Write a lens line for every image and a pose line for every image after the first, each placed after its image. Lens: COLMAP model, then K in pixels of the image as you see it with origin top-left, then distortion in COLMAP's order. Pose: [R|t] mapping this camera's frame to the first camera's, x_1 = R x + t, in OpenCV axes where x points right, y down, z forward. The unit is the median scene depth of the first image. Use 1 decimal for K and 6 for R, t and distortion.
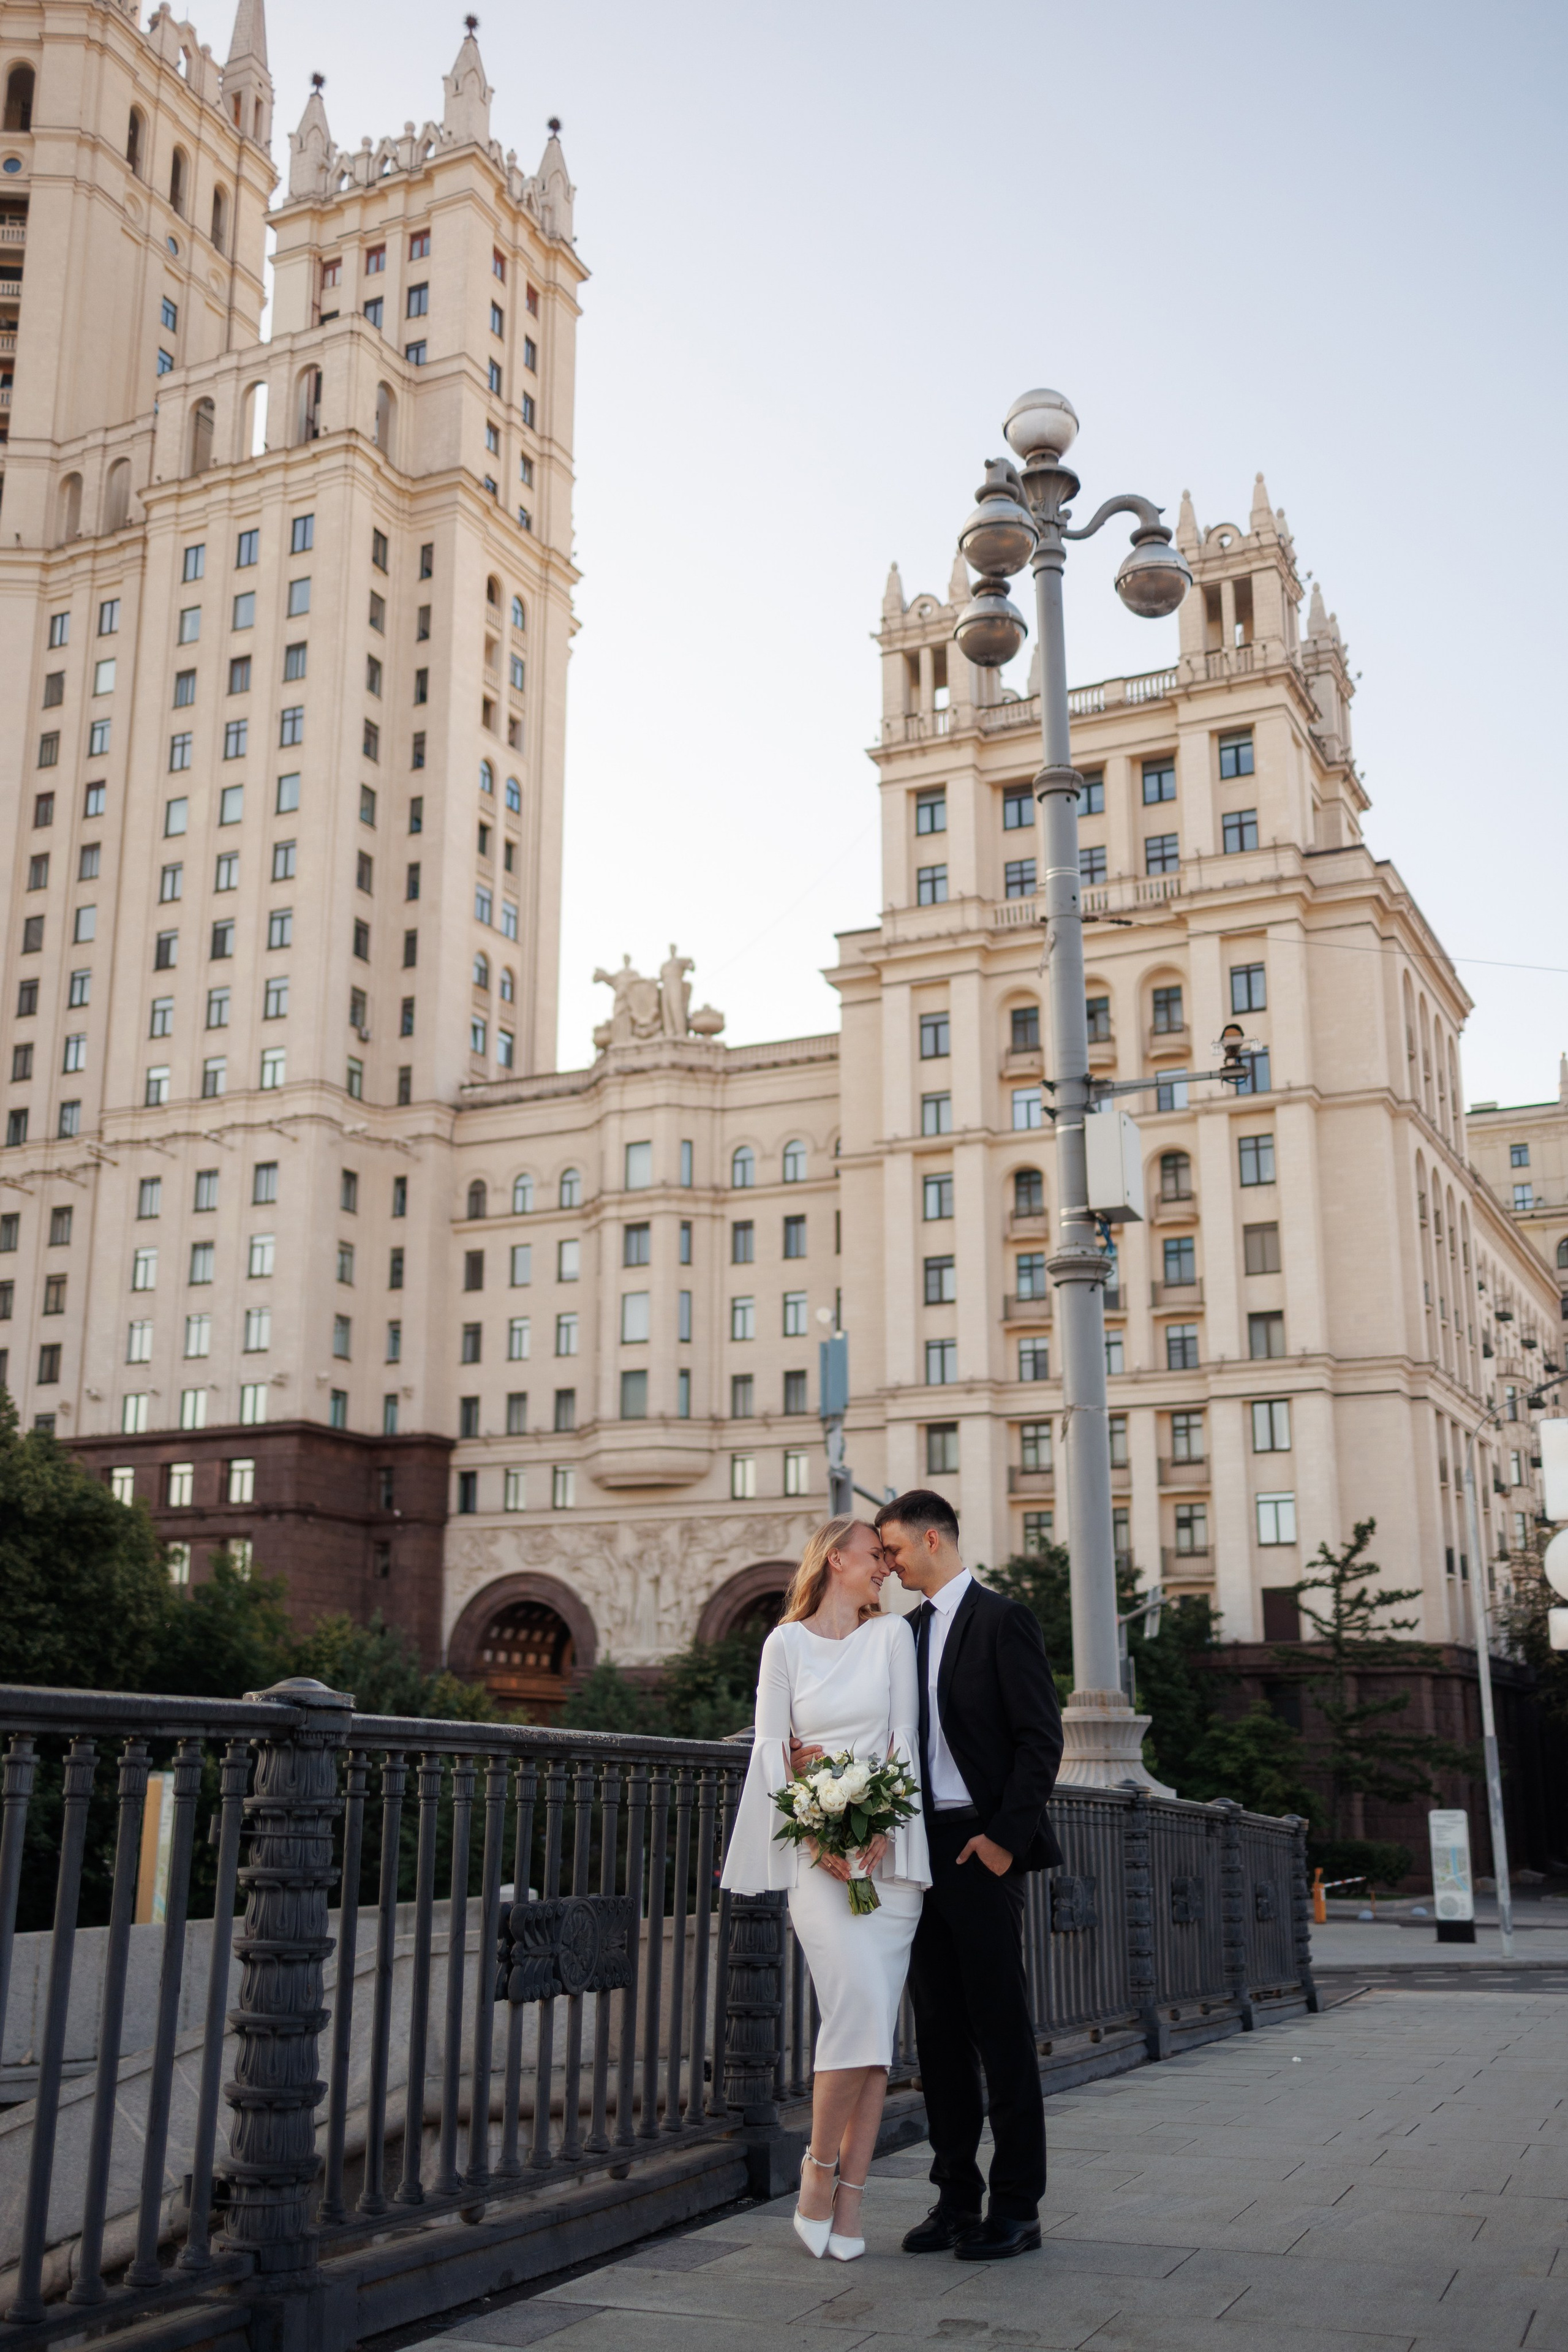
lens RADIAL K [[2300.1, 0, 783.1], [0, 2300.1, 1188.6], [0, 0, 1]] dist [0.008140, 0.006372]
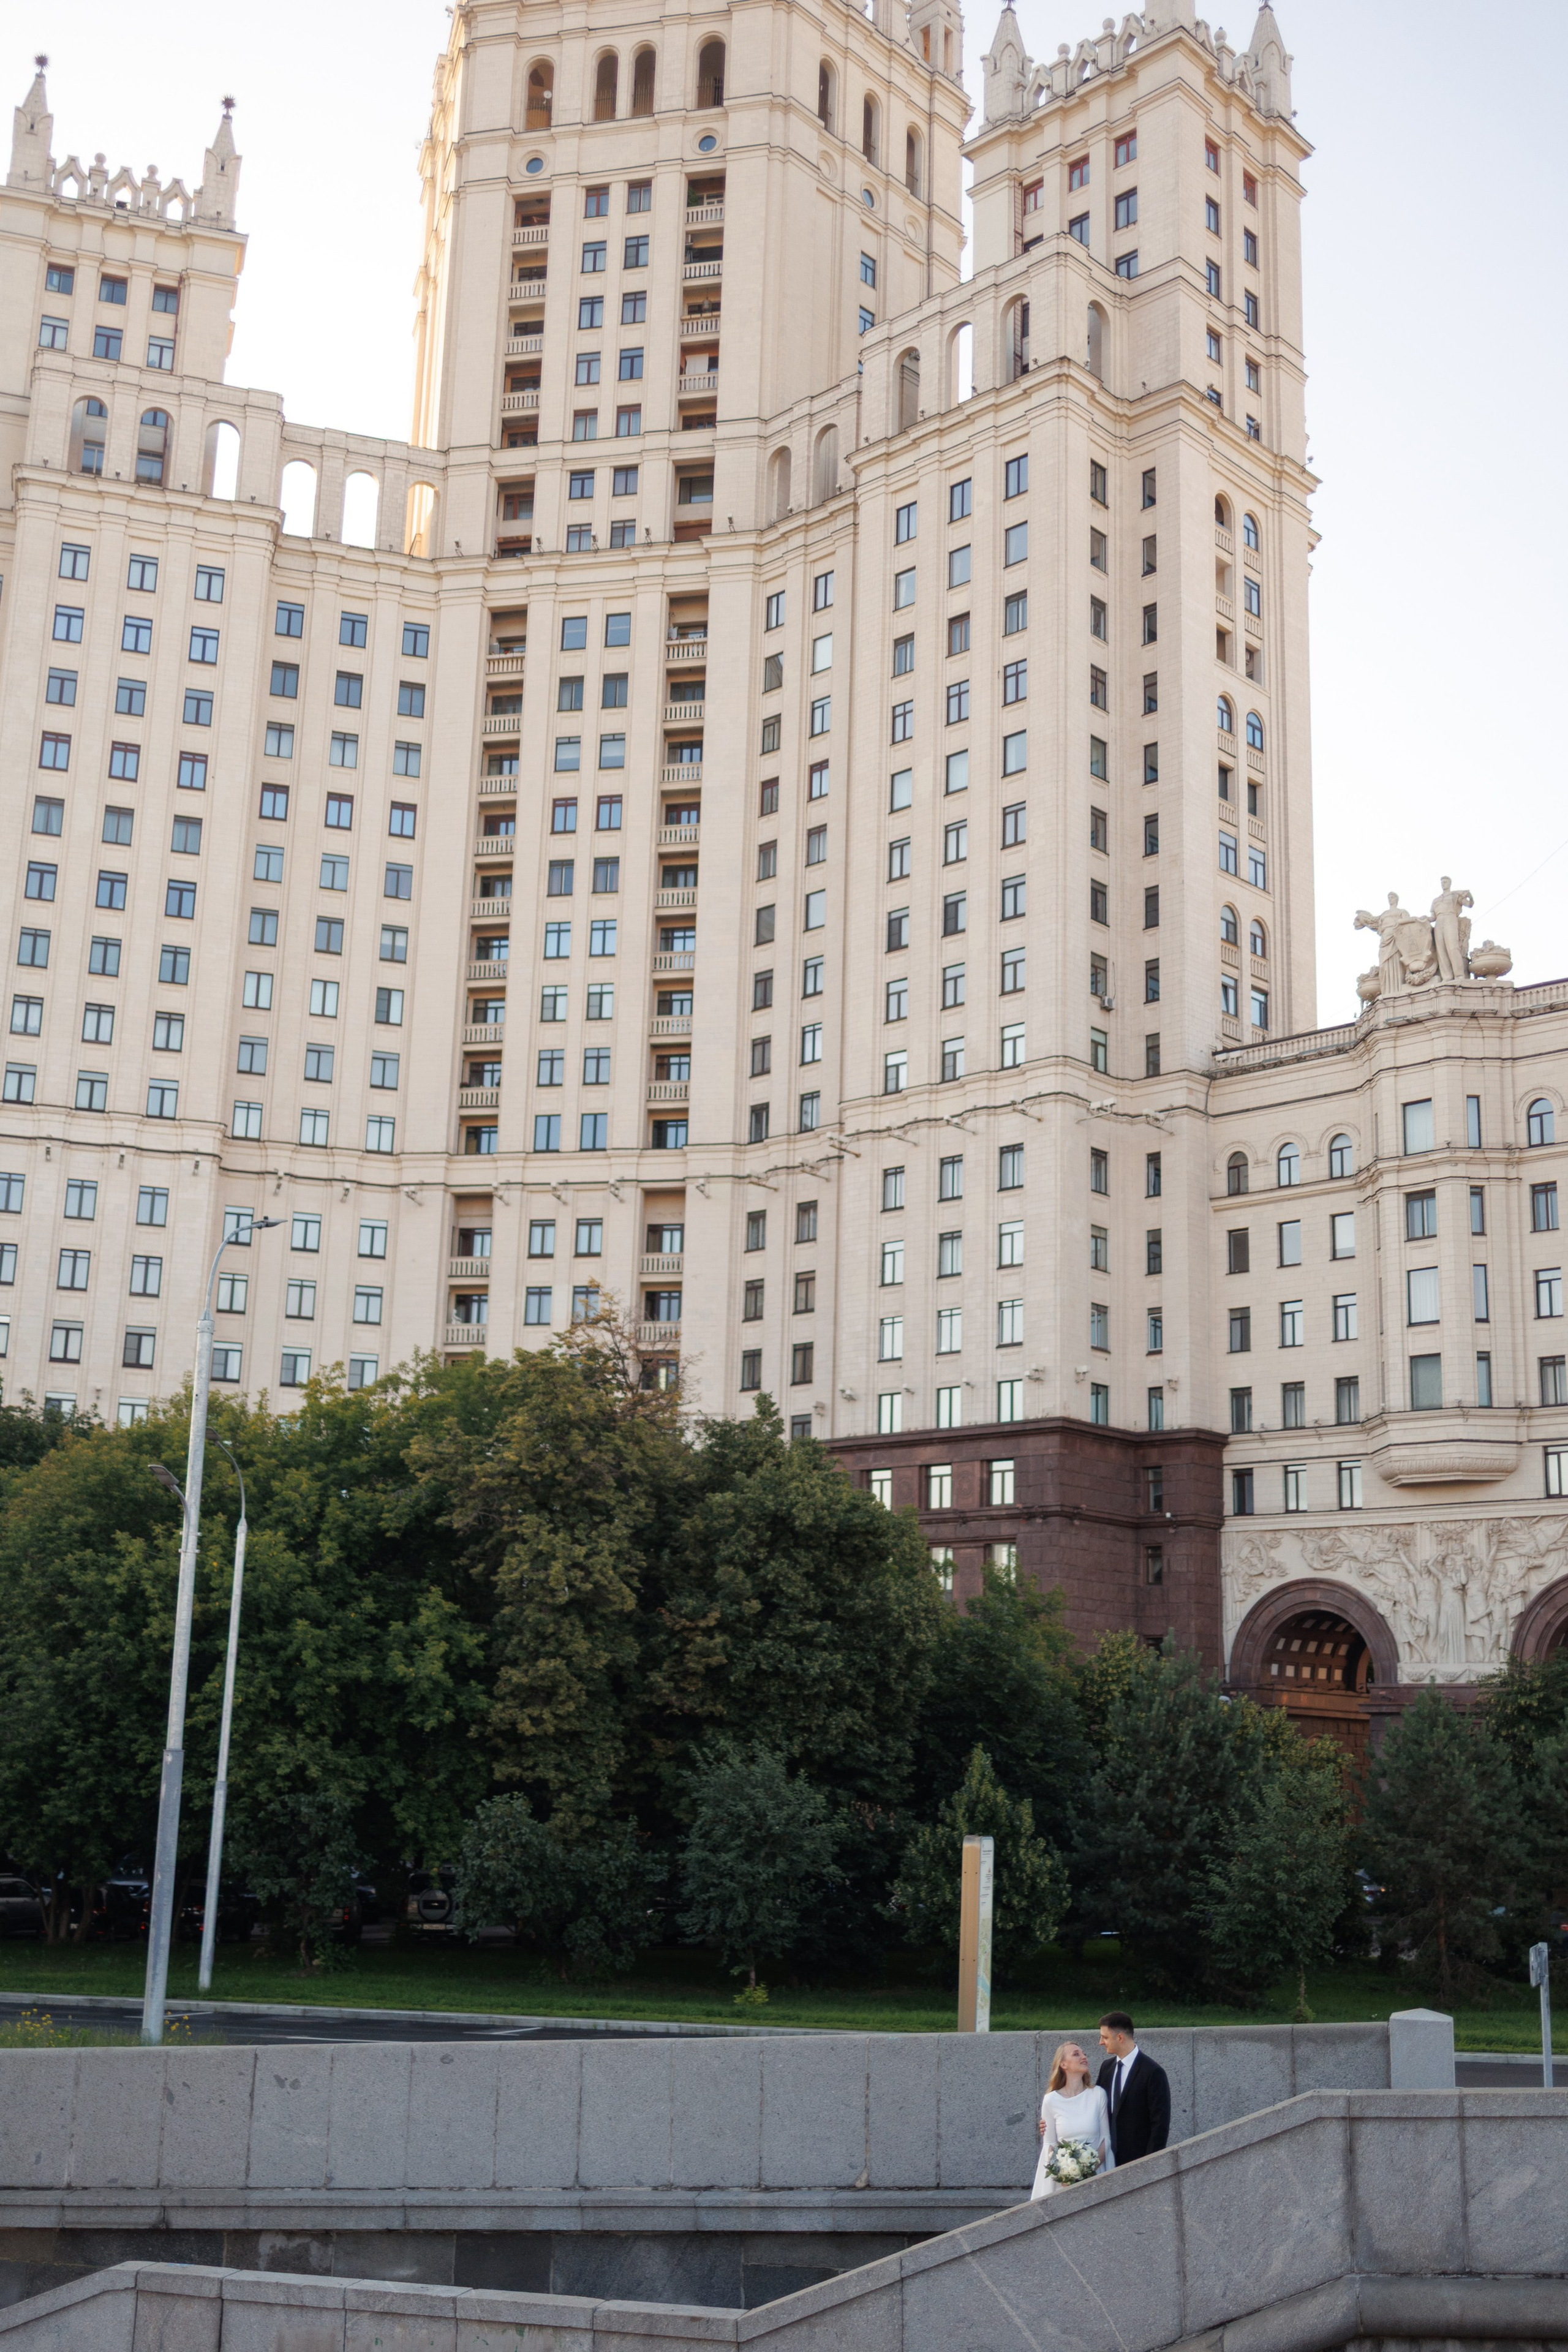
lens RADIAL K [[2426.5, 0, 792.4], [0, 2426.5, 1188.9], [0, 0, 1]] dist [0.014237, -0.011997]
pose [[0.952417, -0.045133, -0.301439, -0.011078], [0.048063, 0.998842, 0.002307, -0.000089], [0.300986, -0.016686, 0.953483, 0.023298]]
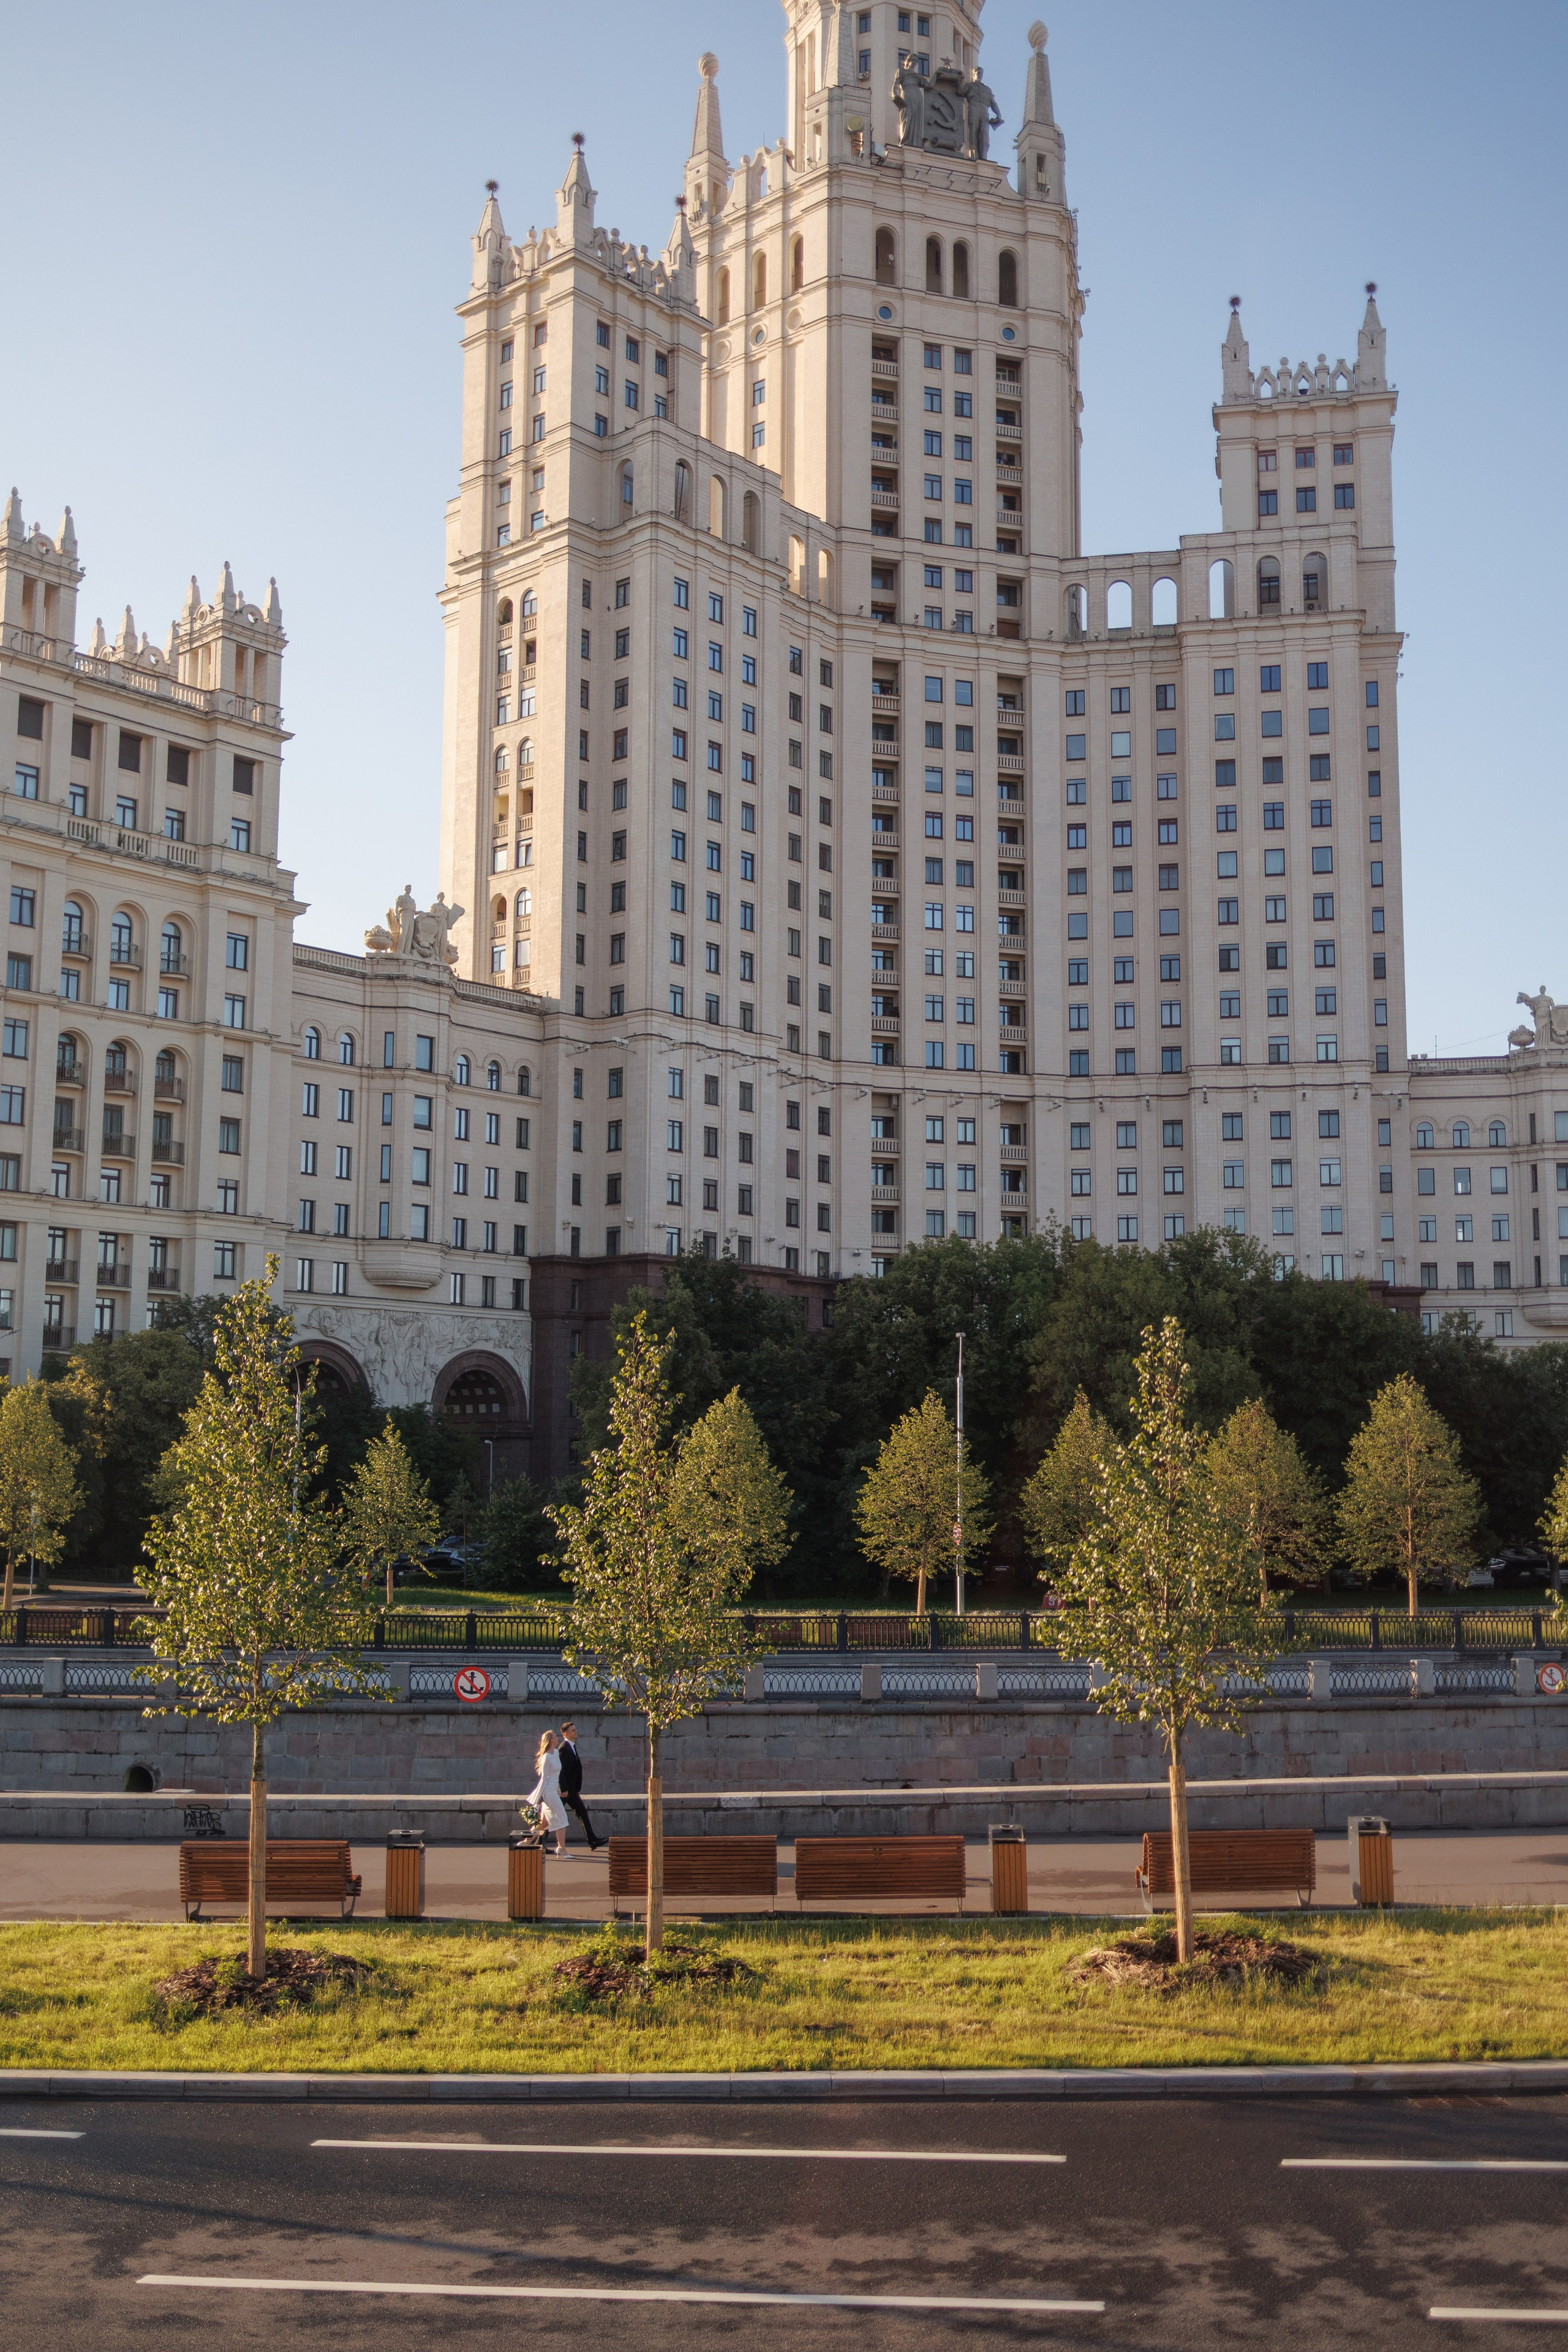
lens RADIAL K [[2311.4, 0, 784.7], [0, 2311.4, 1195.8], [0, 0, 1]] dist [-0.000923, -0.009892]
pose [[0.972270, 0.034804, 0.231255, -0.983307], [-0.062714, 0.991447, 0.114457, -0.114622], [-0.225293, -0.125786, 0.966137, -0.447061]]
